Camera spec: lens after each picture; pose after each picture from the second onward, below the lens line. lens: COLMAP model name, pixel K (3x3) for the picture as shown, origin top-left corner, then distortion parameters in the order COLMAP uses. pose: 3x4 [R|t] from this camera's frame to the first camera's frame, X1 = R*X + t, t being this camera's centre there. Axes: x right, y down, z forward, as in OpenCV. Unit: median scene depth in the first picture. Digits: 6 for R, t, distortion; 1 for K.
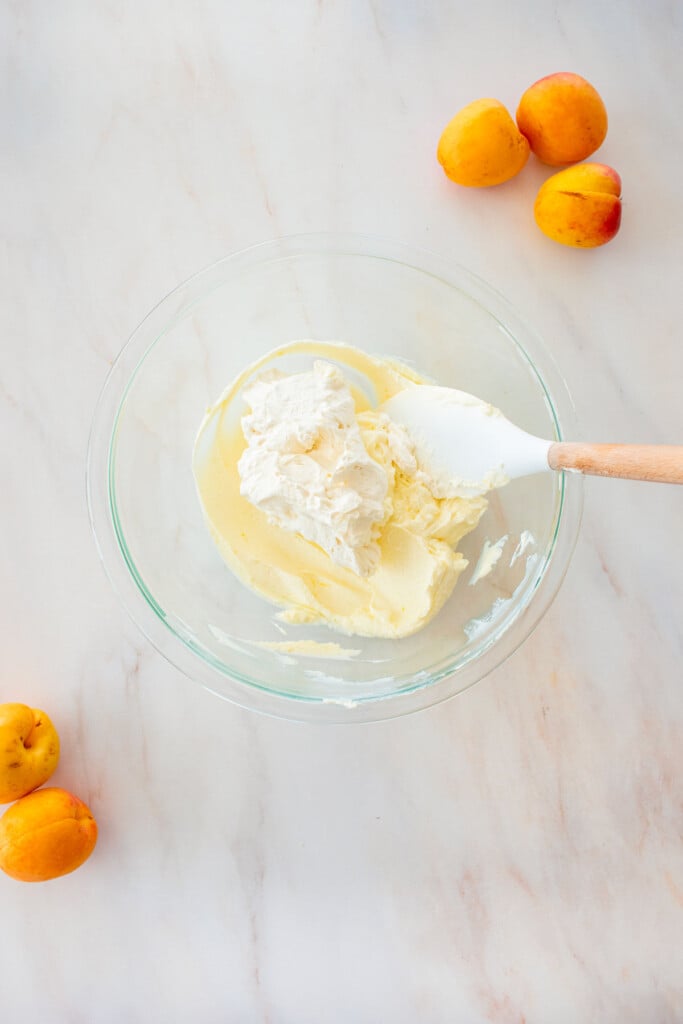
lens RADIAL K [[913.8, 0, 344.7], [0, 913.8, 512.4], [0, 0, 1]] dist [-0.098682, 0.022833]
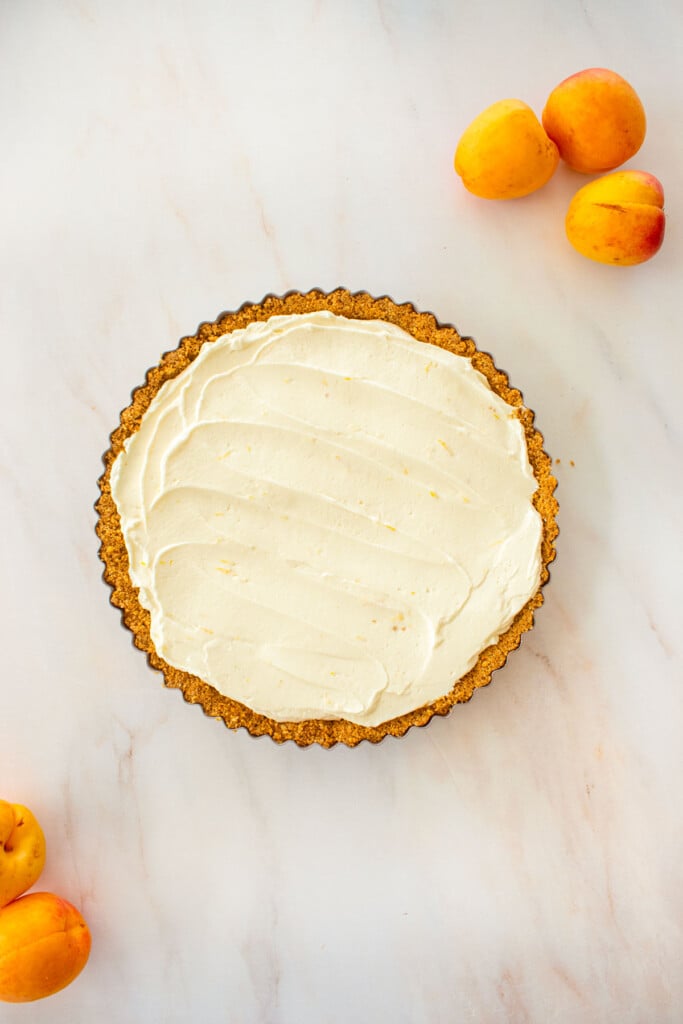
lens RADIAL K [[913.8, 0, 344.7], [0, 913.8, 512.4], [0, 0, 1]] dist [-0.098682, 0.022833]
pose [[0.999734, -0.023001, -0.001412, -0.012562], [0.023007, 0.999727, 0.004122, -0.063390], [0.001317, -0.004154, 0.999991, 0.116884]]
